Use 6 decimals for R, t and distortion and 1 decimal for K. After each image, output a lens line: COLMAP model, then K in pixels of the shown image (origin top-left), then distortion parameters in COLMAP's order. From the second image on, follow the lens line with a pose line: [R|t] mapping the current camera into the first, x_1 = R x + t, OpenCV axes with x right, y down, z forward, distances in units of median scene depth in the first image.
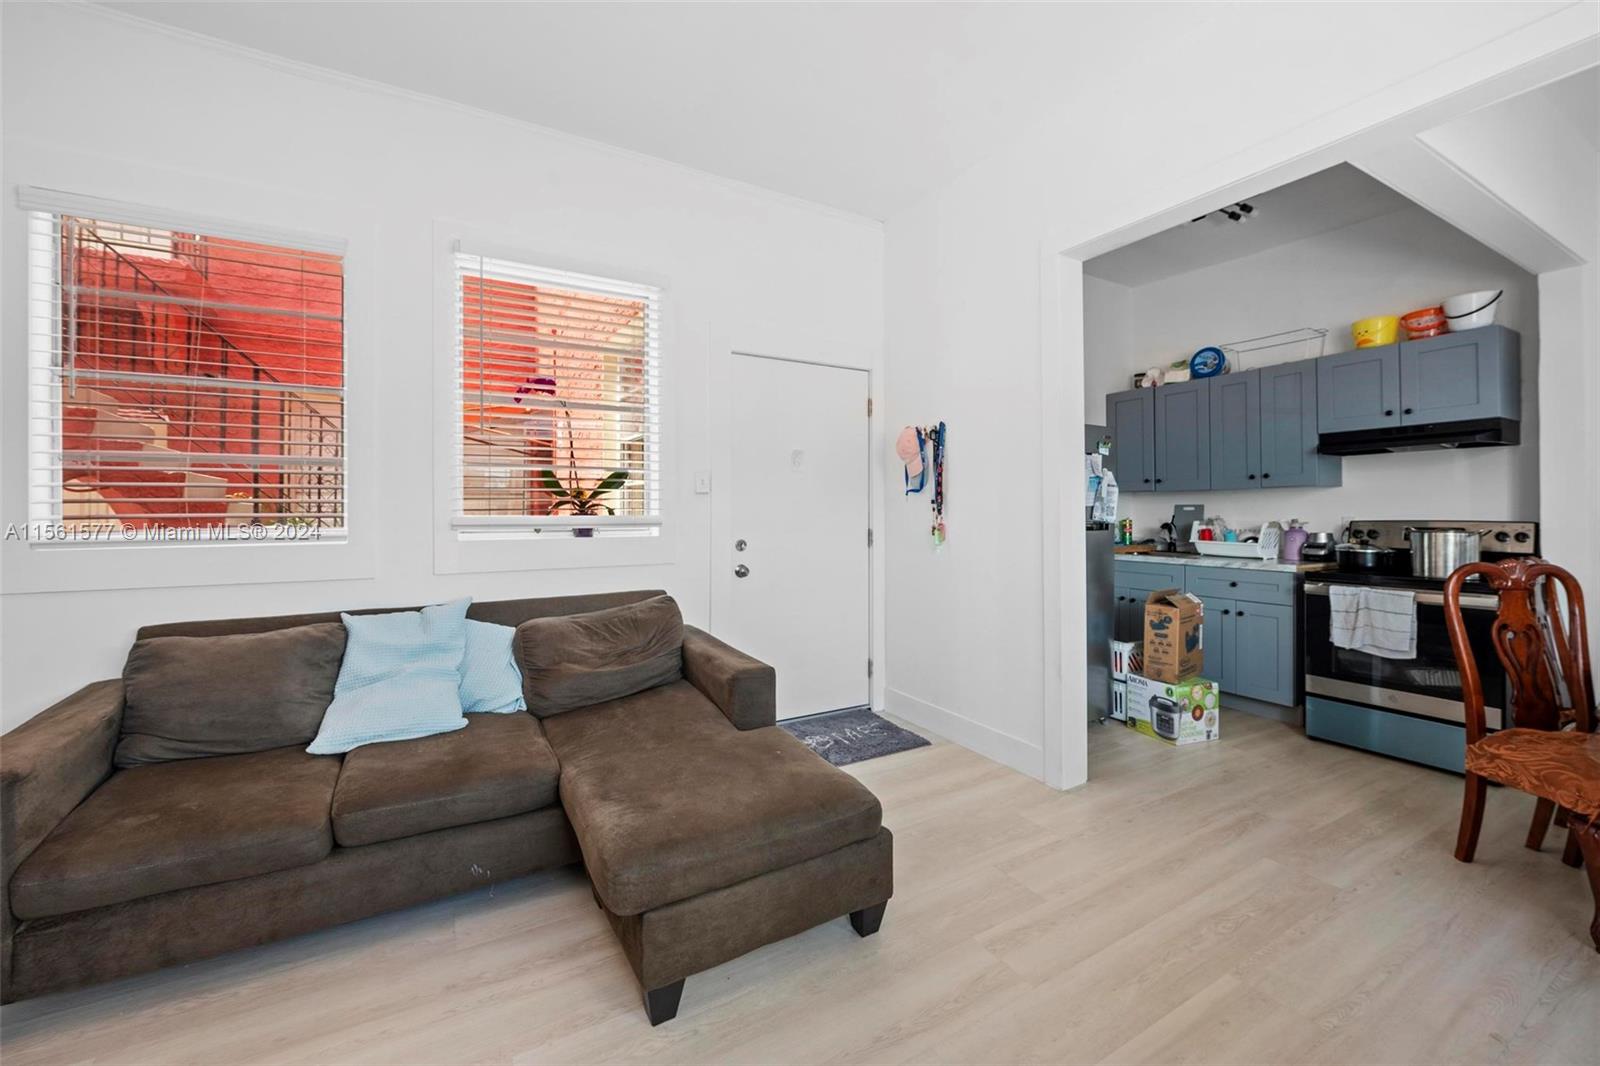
lens RADIAL K [[642.5, 0, 781.2], [0, 642.5, 507.0], [0, 0, 1]] dist [-0.025978, 0.000013]
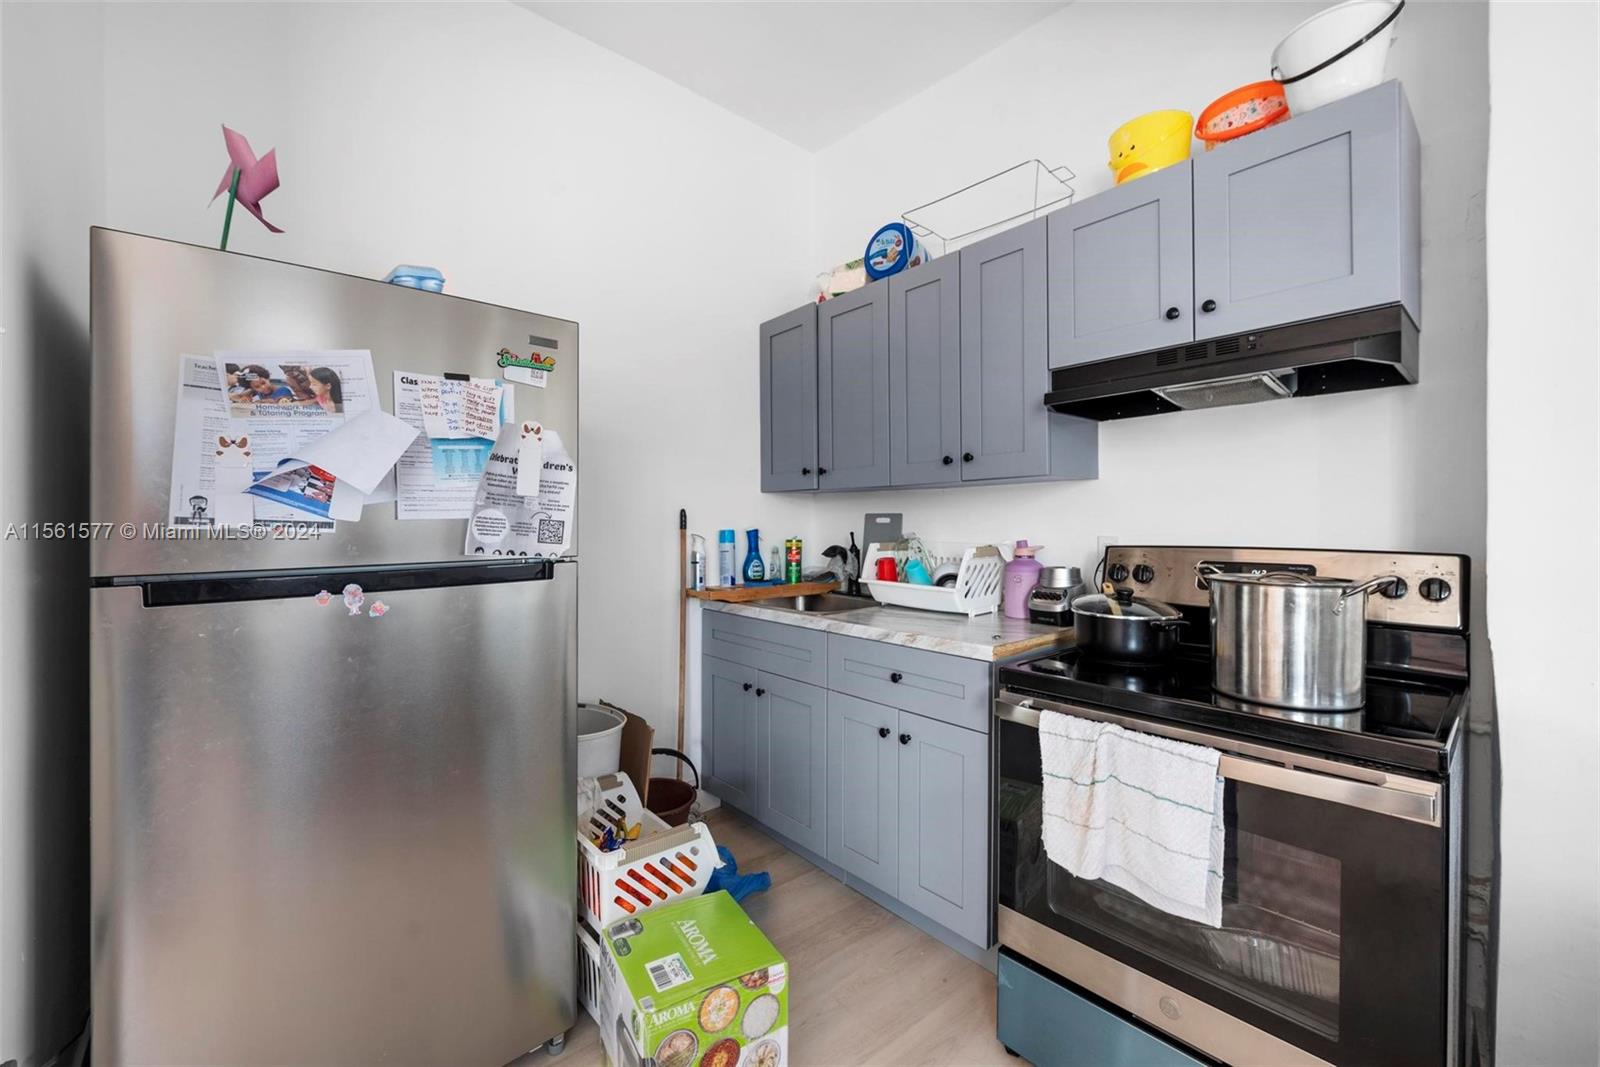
lens RADIAL K [[642.5, 0, 801.8], [0, 642.5, 525.0], [0, 0, 1]] dist [-0.025978, 0.000013]
pose [[0.975923, -0.005597, 0.218045, 0.568343], [0.002109, 0.999866, 0.016225, -0.003532], [-0.218107, -0.015375, 0.975804, 0.568175]]
